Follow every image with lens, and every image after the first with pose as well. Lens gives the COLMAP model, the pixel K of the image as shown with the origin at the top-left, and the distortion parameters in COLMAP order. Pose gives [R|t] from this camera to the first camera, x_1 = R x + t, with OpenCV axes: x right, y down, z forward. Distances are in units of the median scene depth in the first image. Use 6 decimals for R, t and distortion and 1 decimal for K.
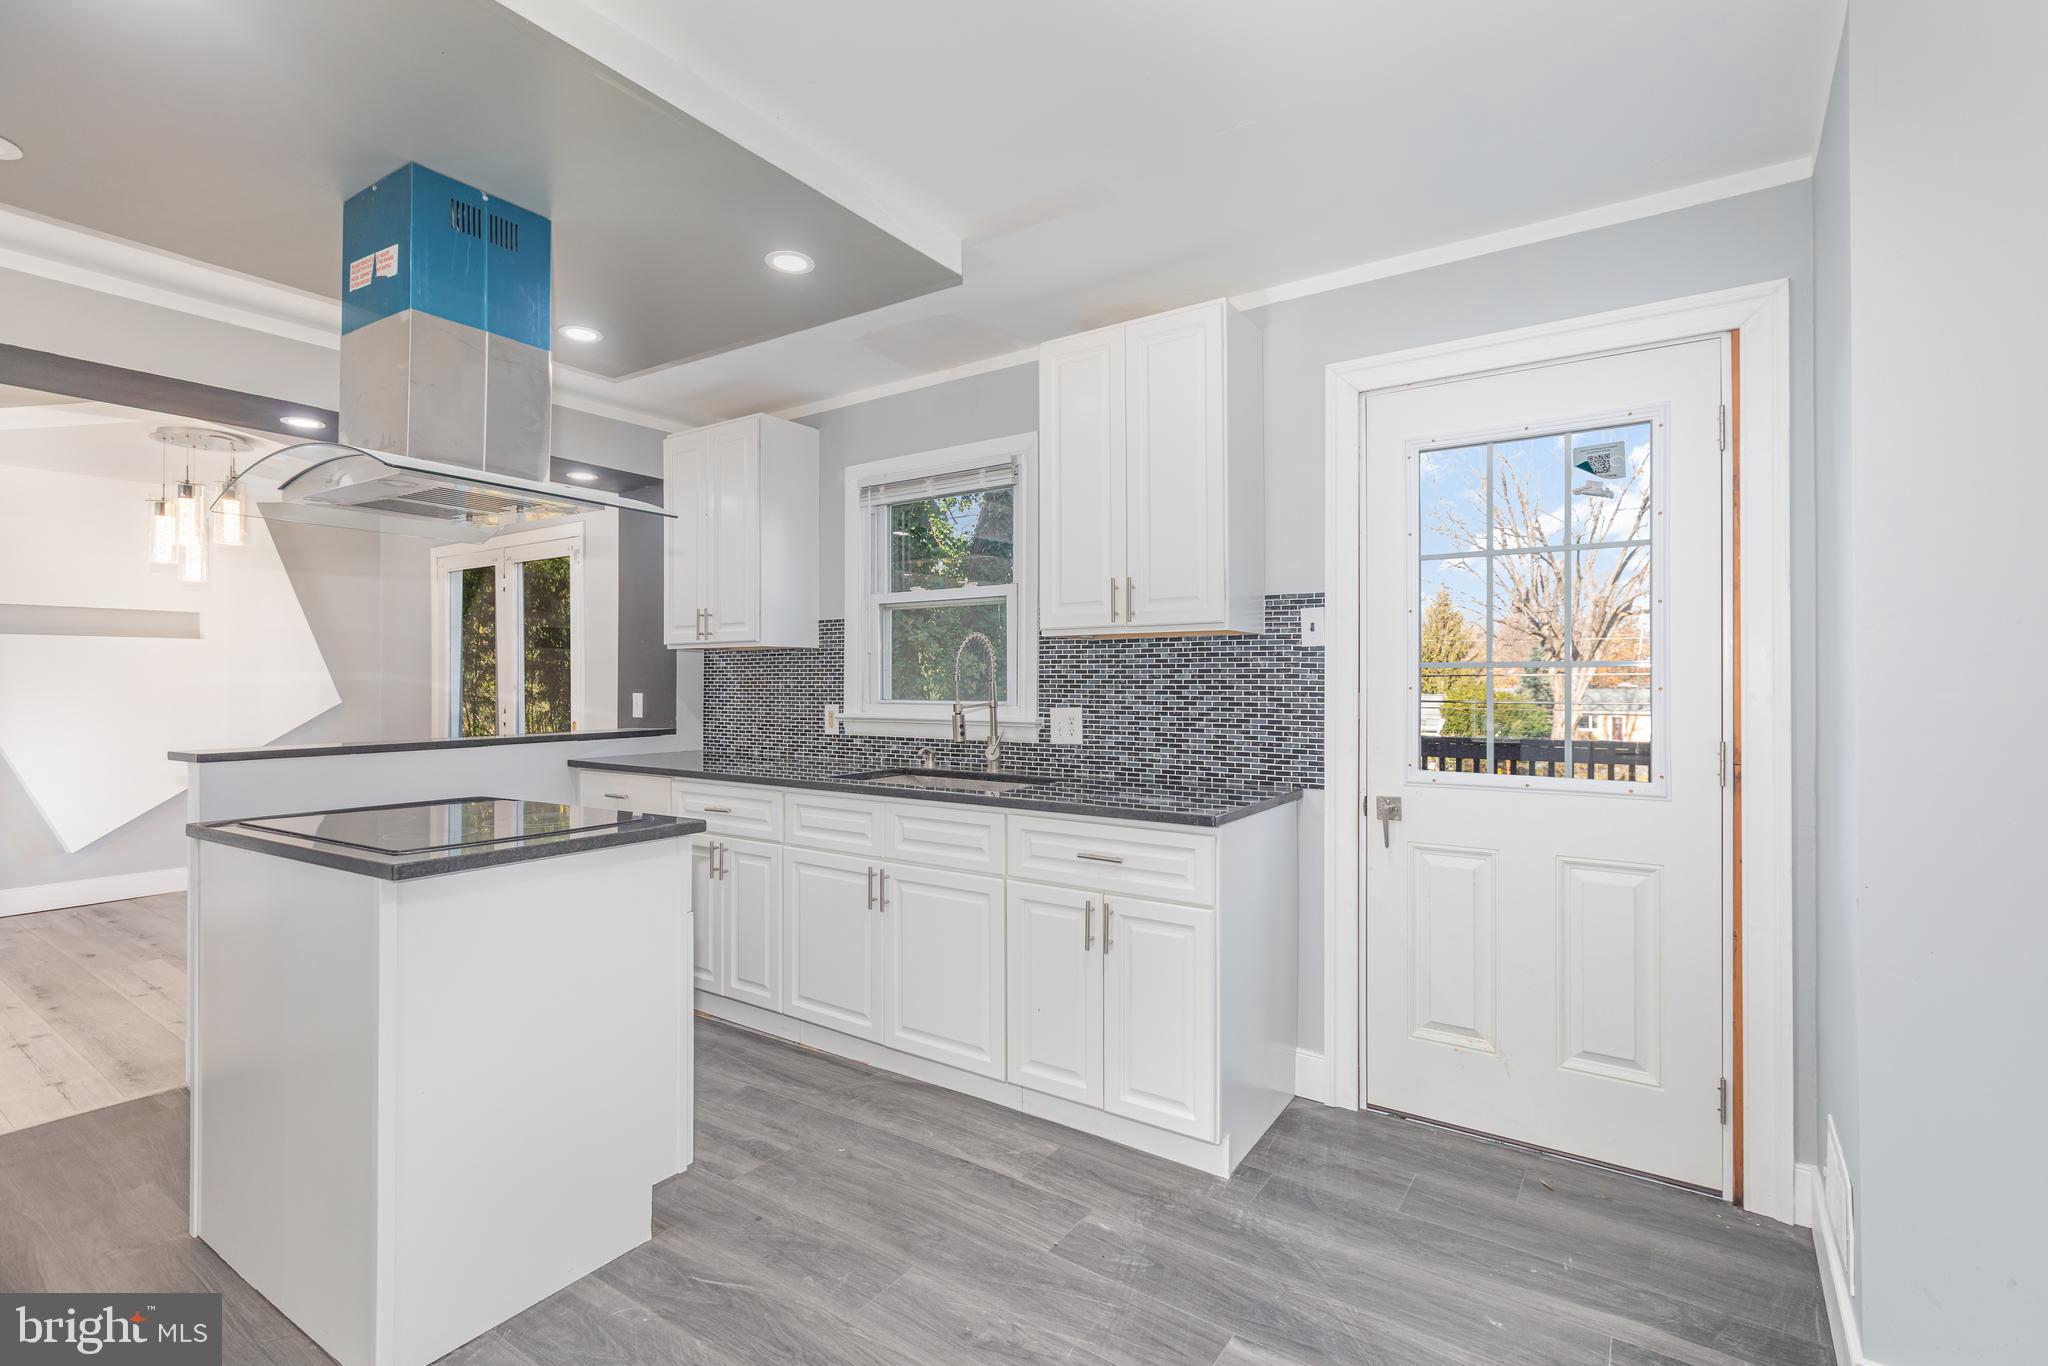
lens RADIAL K [[927.8, 0, 1028.2], [0, 927.8, 678.6], [0, 0, 1]] dist [0.002313, 0.000001]
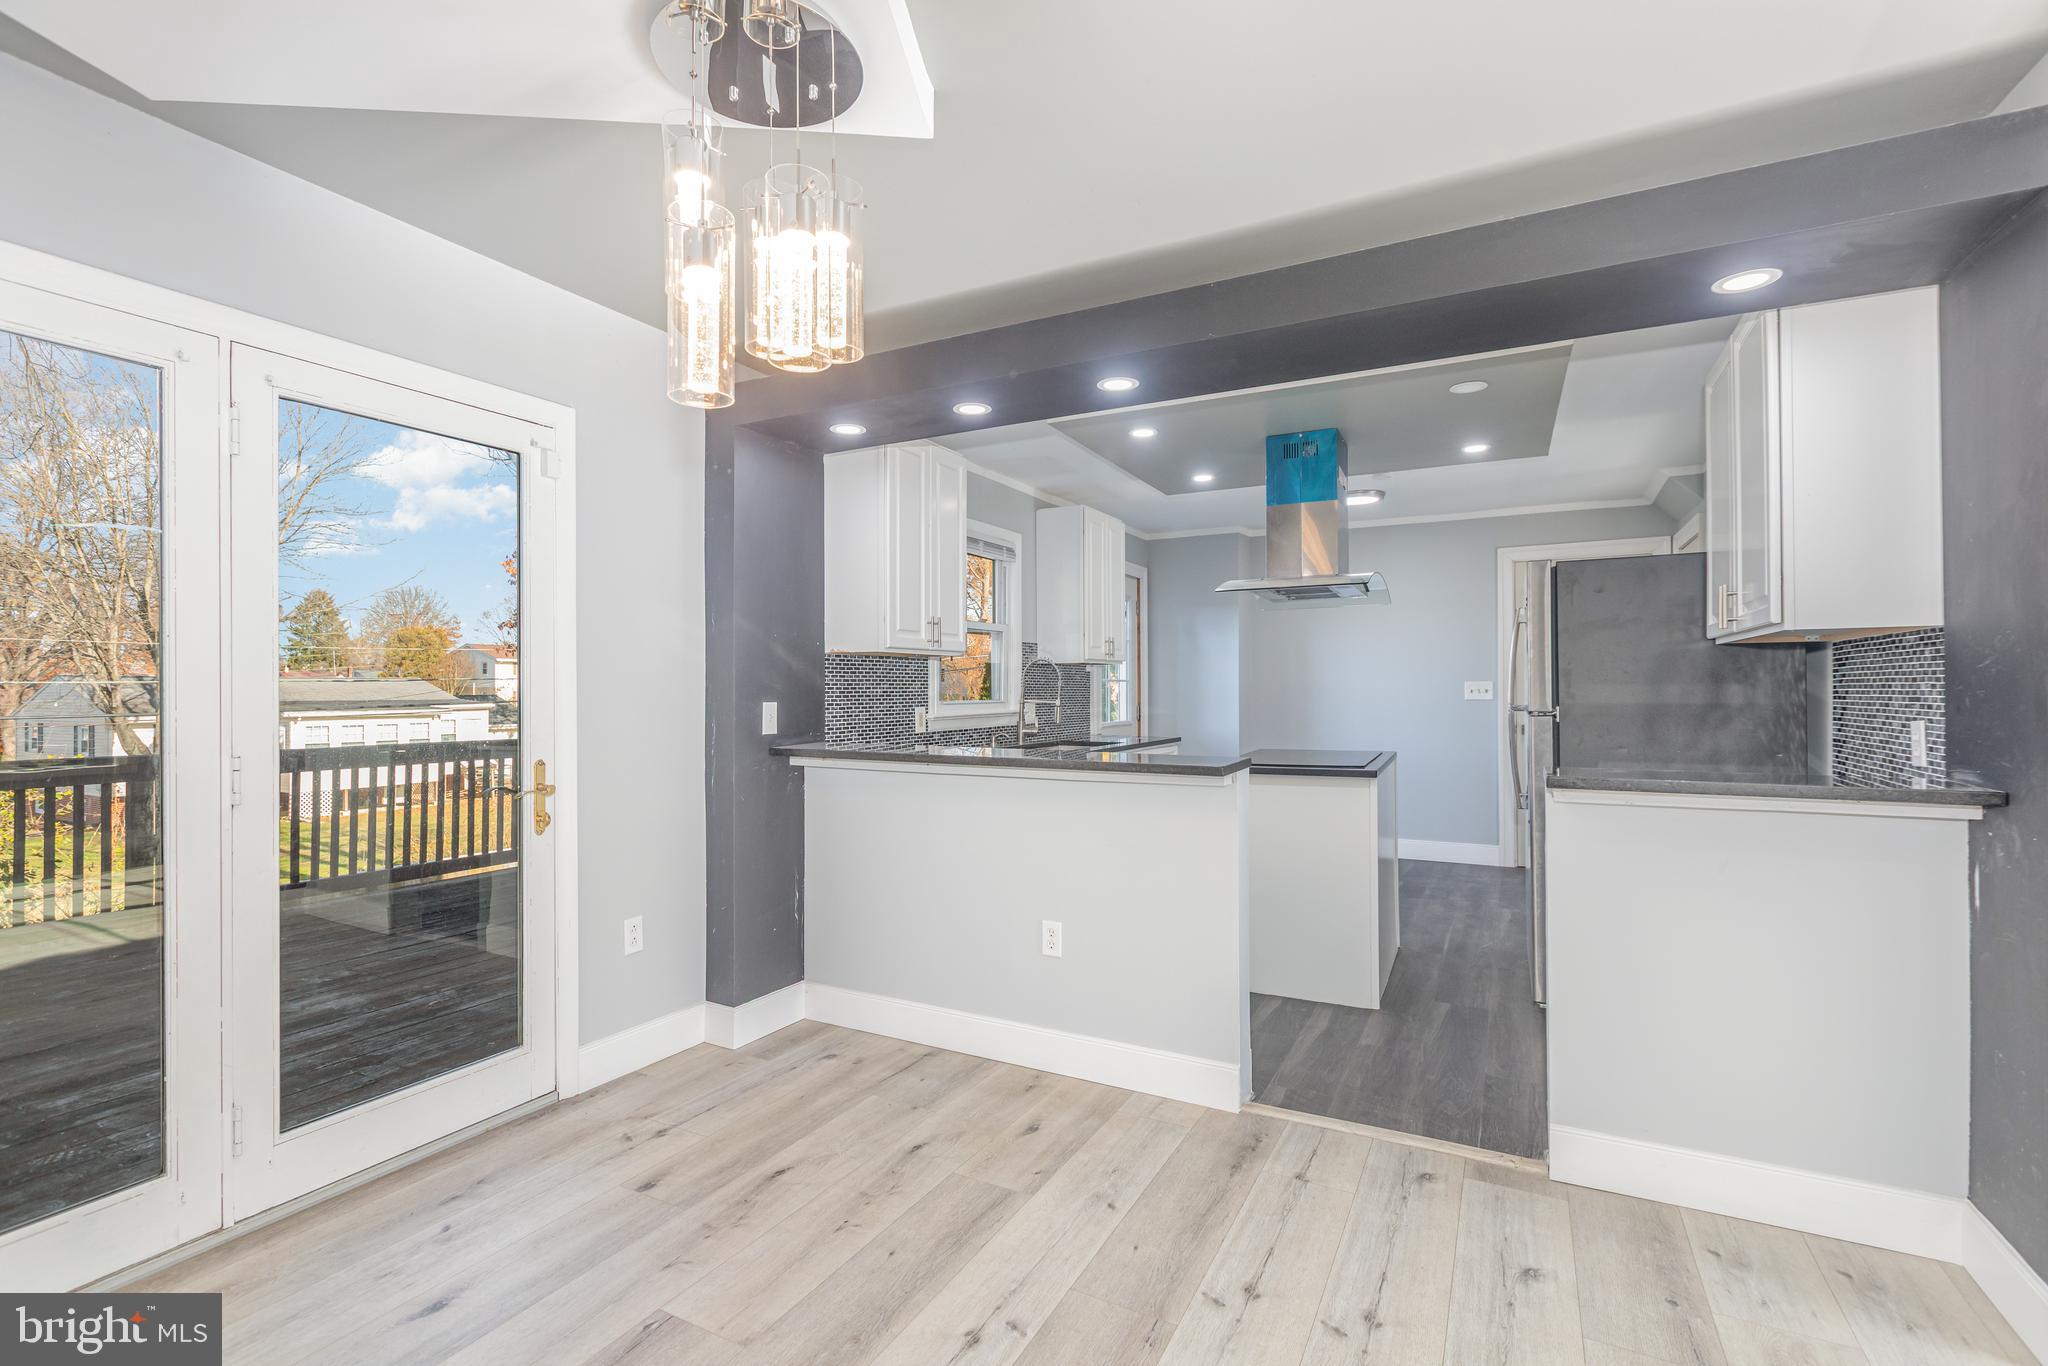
lens RADIAL K [[927.8, 0, 1020.6], [0, 927.8, 688.5], [0, 0, 1]] dist [0.002313, 0.000001]
pose [[-0.110166, 0.001322, 0.993912, -1.371660], [0.000922, 0.999999, -0.001228, 0.006317], [-0.993913, 0.000781, -0.110168, 1.001814]]
